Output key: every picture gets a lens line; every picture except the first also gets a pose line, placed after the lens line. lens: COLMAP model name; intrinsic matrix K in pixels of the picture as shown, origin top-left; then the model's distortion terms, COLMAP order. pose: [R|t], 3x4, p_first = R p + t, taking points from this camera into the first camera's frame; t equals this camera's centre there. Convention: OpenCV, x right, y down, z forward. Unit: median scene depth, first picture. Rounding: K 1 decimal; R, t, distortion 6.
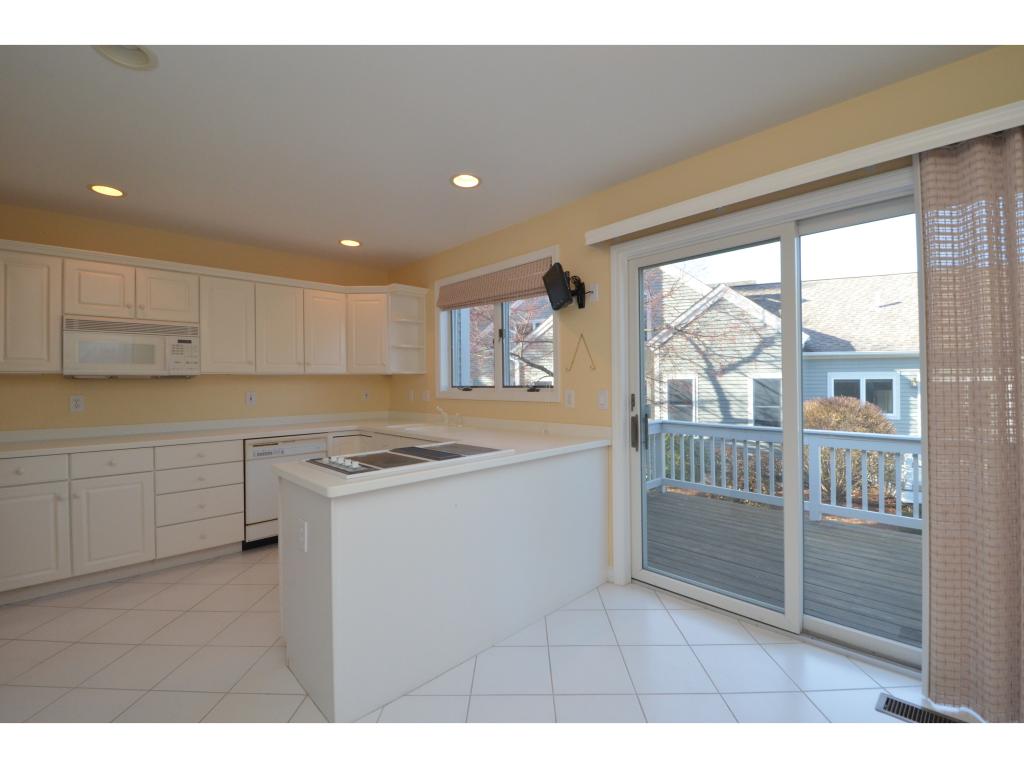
lens RADIAL K [[447.8, 0, 514.5], [0, 447.8, 382.4], [0, 0, 1]] dist [0.013913, -0.021539]
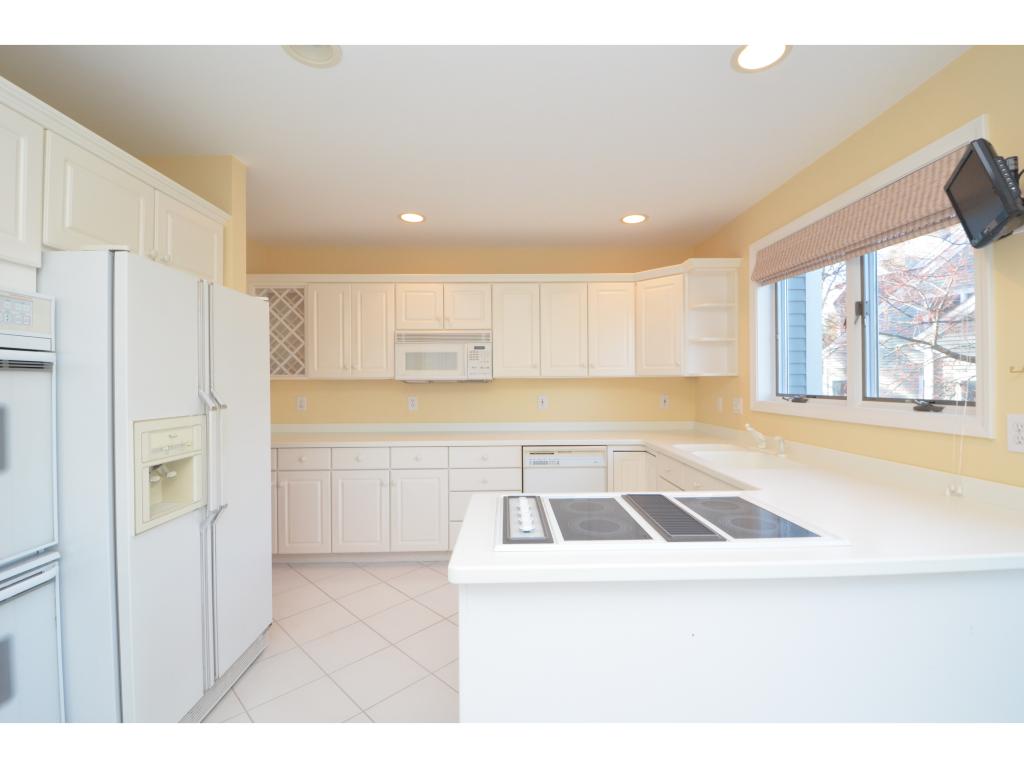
lens RADIAL K [[447.8, 0, 514.5], [0, 447.8, 382.4], [0, 0, 1]] dist [0.013913, -0.021539]
pose [[0.730340, 0.005961, -0.683058, 0.044168], [-0.001170, 0.999971, 0.007475, -0.016694], [0.683083, -0.004660, 0.730326, 0.271538]]
